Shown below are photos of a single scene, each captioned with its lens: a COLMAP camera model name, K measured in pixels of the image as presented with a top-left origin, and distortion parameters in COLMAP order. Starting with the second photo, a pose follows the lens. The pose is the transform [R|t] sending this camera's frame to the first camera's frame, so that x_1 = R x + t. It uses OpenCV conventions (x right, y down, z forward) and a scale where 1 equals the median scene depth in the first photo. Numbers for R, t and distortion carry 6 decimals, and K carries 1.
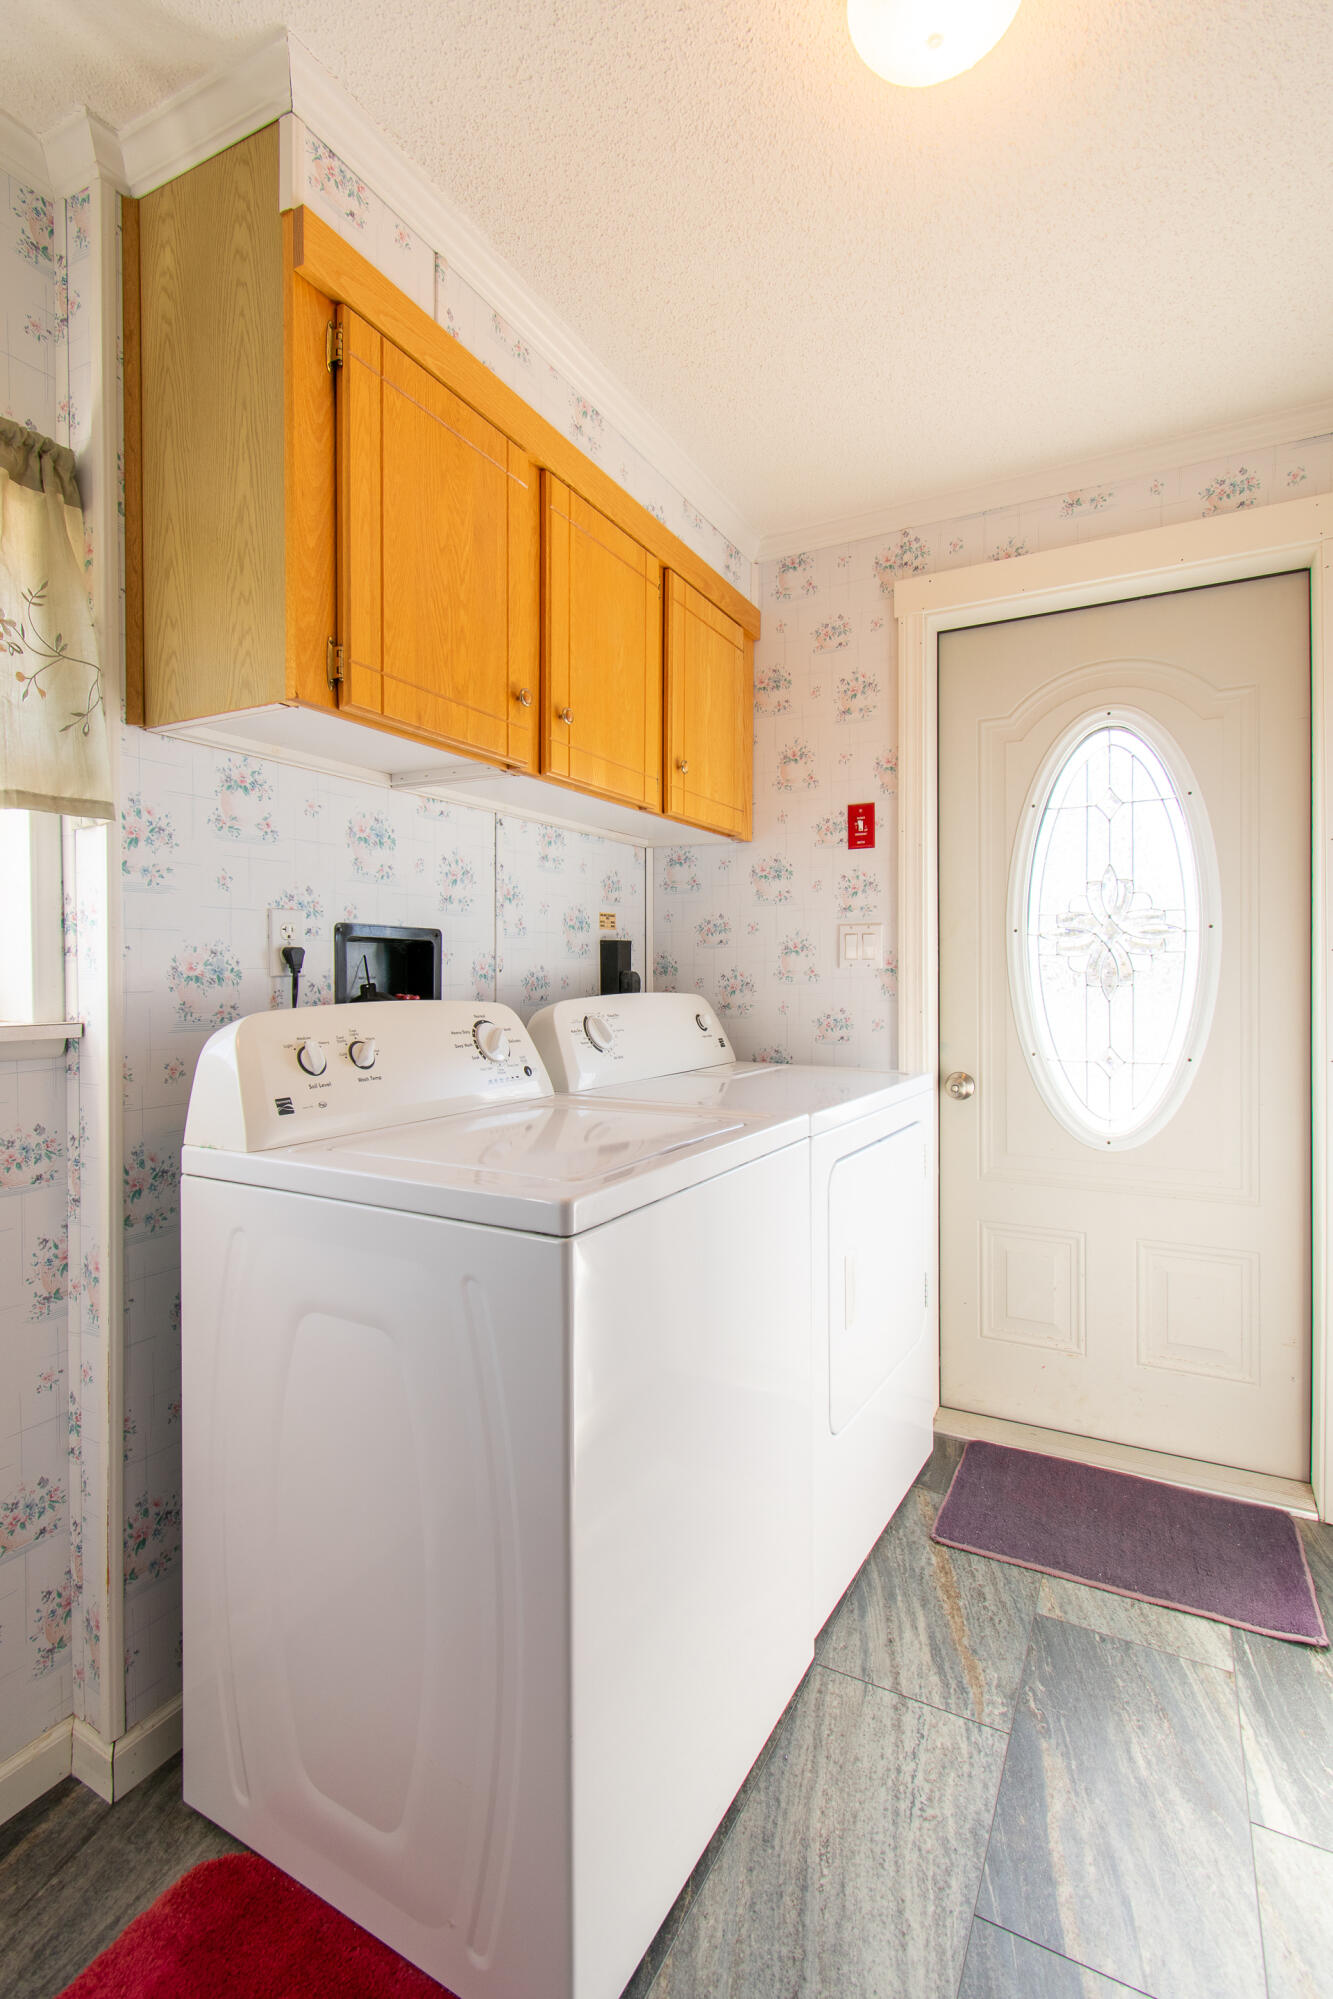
lens RADIAL K [[933.4, 0, 666.5], [0, 933.4, 999.5], [0, 0, 1]] dist [-0.002101, 0.000284]
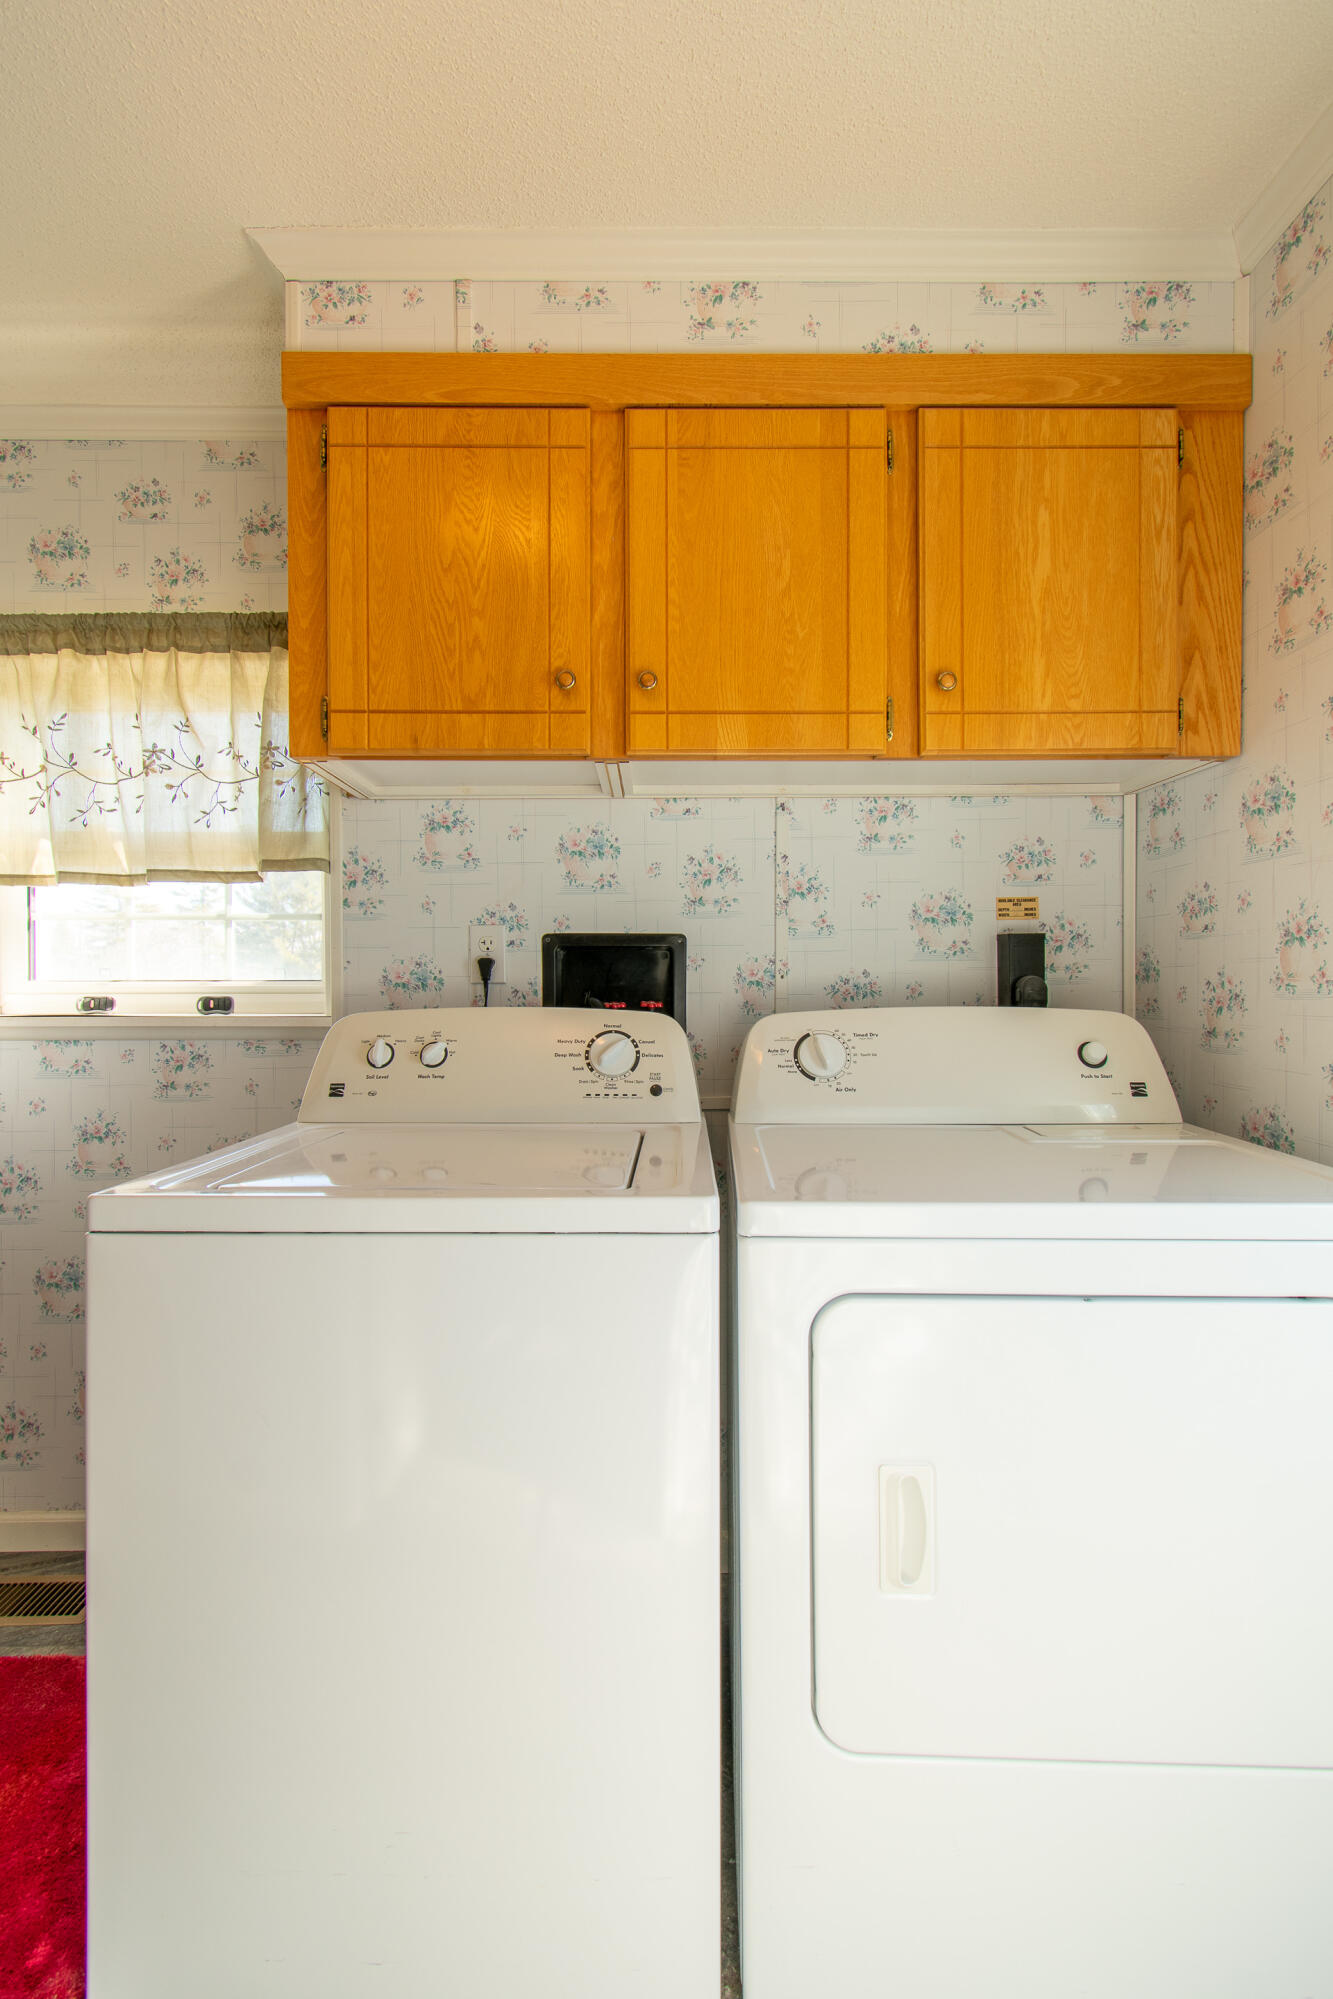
lens RADIAL K [[892.2, 0, 666.5], [0, 892.2, 999.5], [0, 0, 1]] dist [-0.000046, 0.000347]
pose [[0.478005, 0.018606, -0.878160, 0.606615], [-0.021966, 0.999716, 0.009225, -0.017955], [0.878082, 0.014880, 0.478278, 0.607381]]
